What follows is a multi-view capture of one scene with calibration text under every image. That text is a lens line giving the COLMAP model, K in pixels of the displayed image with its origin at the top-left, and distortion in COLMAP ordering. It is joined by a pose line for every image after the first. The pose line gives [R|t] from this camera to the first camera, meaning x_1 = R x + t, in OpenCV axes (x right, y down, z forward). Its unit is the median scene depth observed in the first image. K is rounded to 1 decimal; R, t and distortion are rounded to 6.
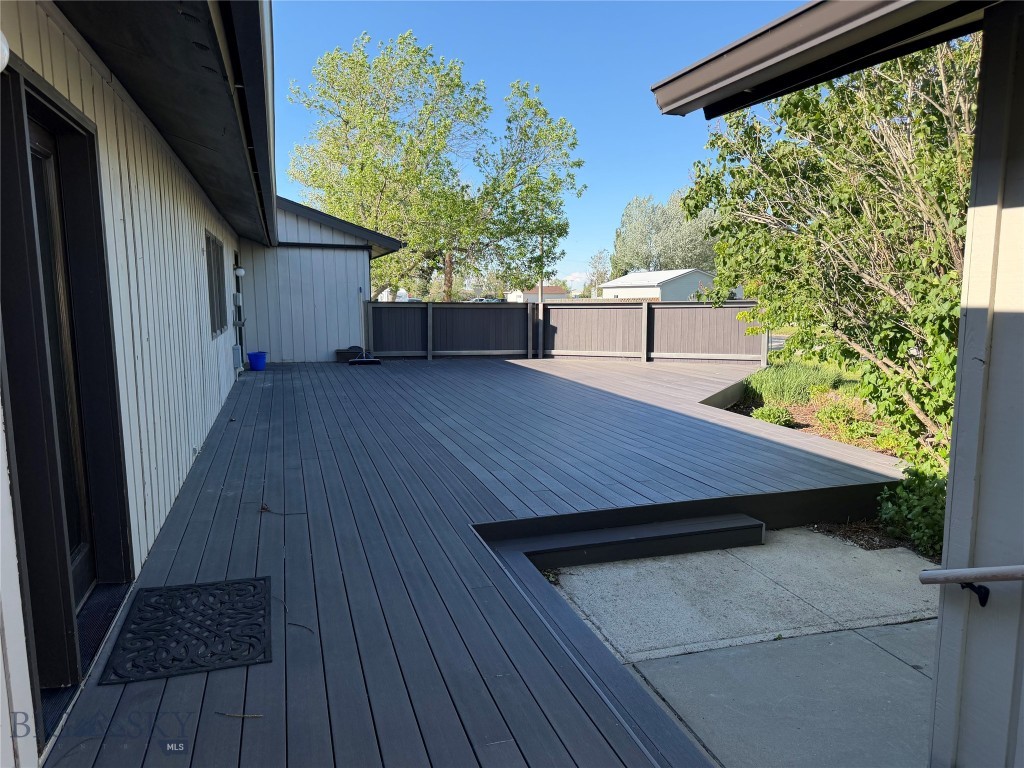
lens RADIAL K [[765.3, 0, 512.0], [0, 765.3, 384.0], [0, 0, 1]] dist [0.004789, 0.001758]
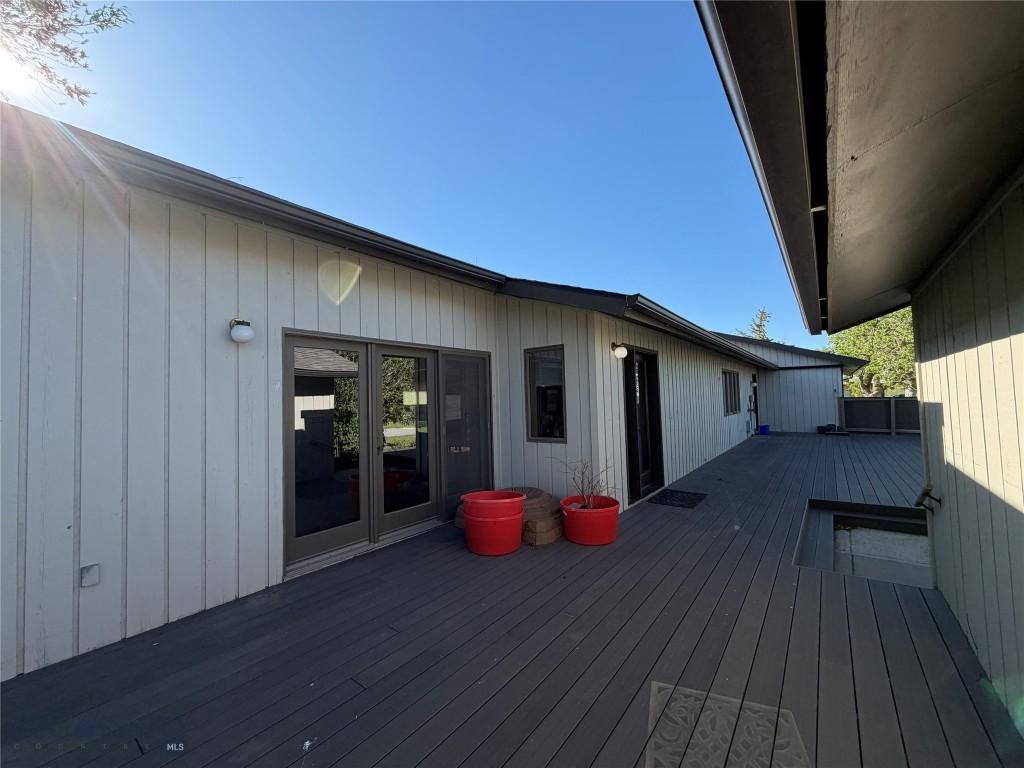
lens RADIAL K [[408.6, 0, 508.7], [0, 408.6, 384.2], [0, 0, 1]] dist [-0.000147, 0.000018]
pose [[0.595067, -0.044768, -0.802429, 0.100549], [-0.070547, 0.991684, -0.107642, 0.010373], [0.800574, 0.120663, 0.586960, -0.114517]]
